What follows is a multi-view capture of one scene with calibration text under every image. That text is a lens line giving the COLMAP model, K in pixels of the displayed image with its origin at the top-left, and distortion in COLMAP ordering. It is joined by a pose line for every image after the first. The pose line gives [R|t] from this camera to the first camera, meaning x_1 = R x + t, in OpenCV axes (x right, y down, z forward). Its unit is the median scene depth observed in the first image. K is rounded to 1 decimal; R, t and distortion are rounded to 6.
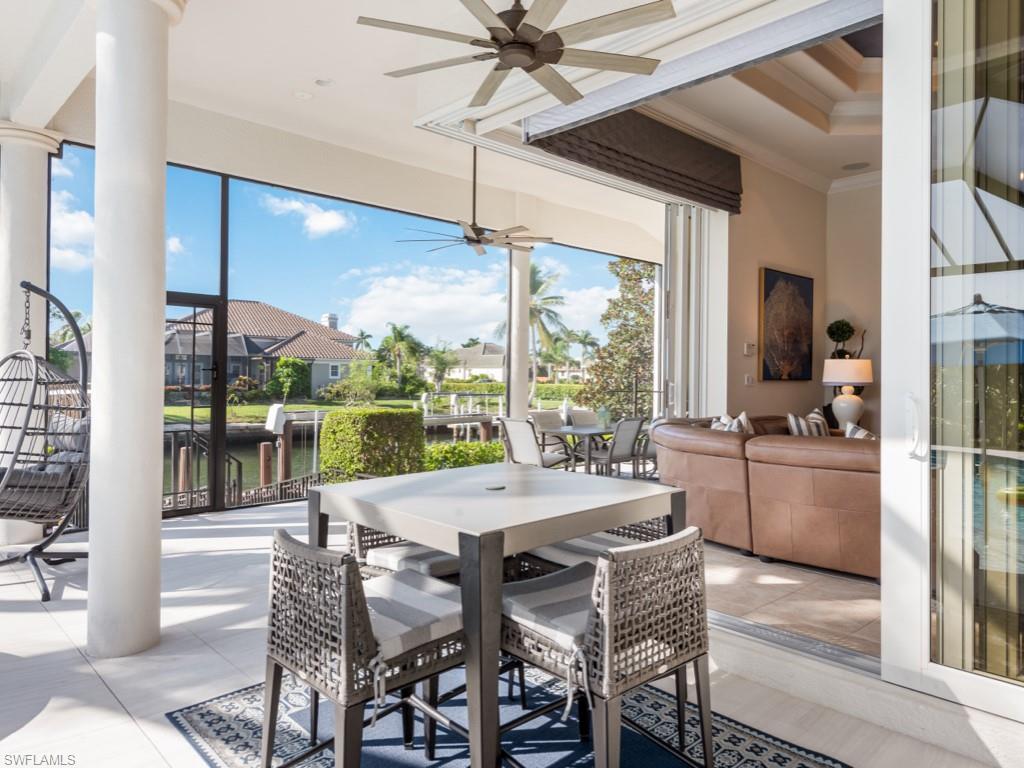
lens RADIAL K [[676.0, 0, 510.1], [0, 676.0, 382.3], [0, 0, 1]] dist [0.000744, -0.000014]
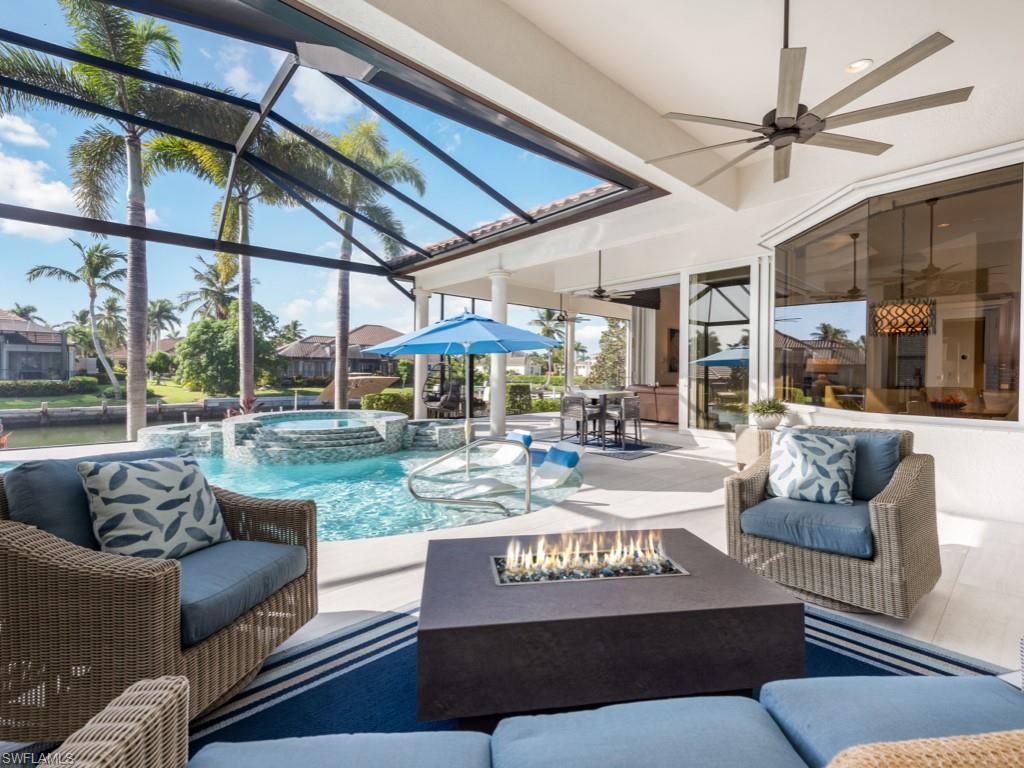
lens RADIAL K [[455.0, 0, 510.0], [0, 455.0, 373.2], [0, 0, 1]] dist [0.000853, -0.000085]
pose [[0.999477, 0.000581, -0.032318, -0.084161], [-0.000742, 0.999987, -0.004968, 0.005327], [0.032314, 0.004989, 0.999465, -0.351928]]
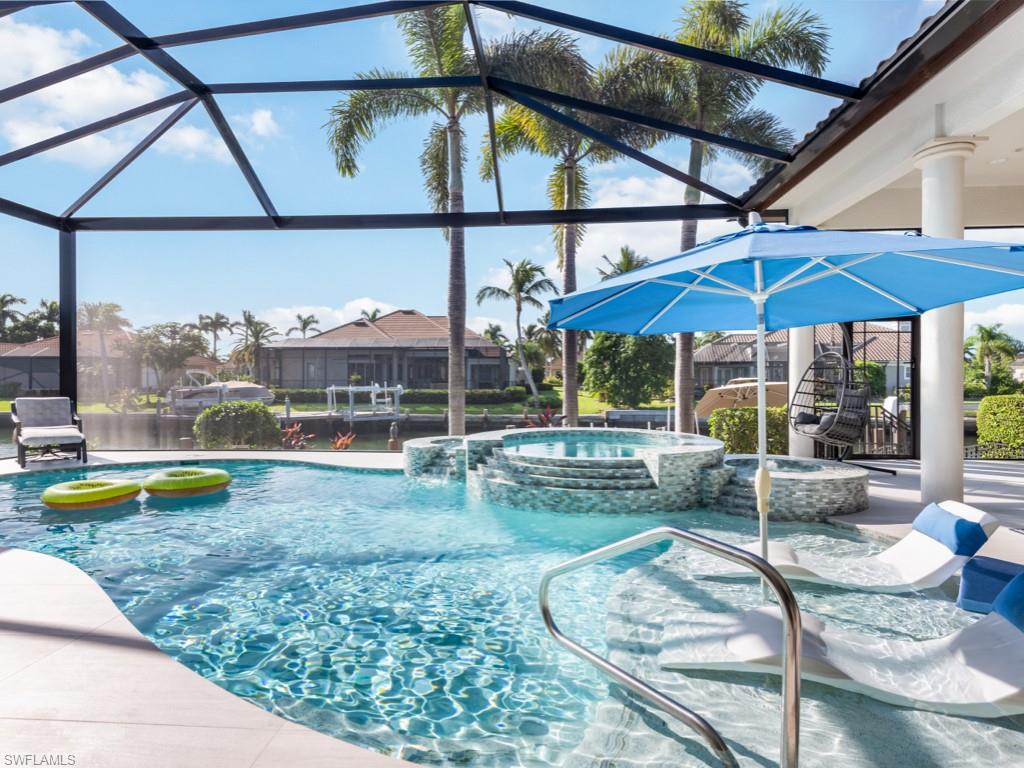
lens RADIAL K [[568.2, 0, 513.0], [0, 568.2, 383.5], [0, 0, 1]] dist [0.002265, -0.002098]
pose [[0.670178, -0.004446, -0.742187, -0.041376], [0.001243, 0.999987, -0.004868, 0.012323], [0.742199, 0.002339, 0.670175, -0.190345]]
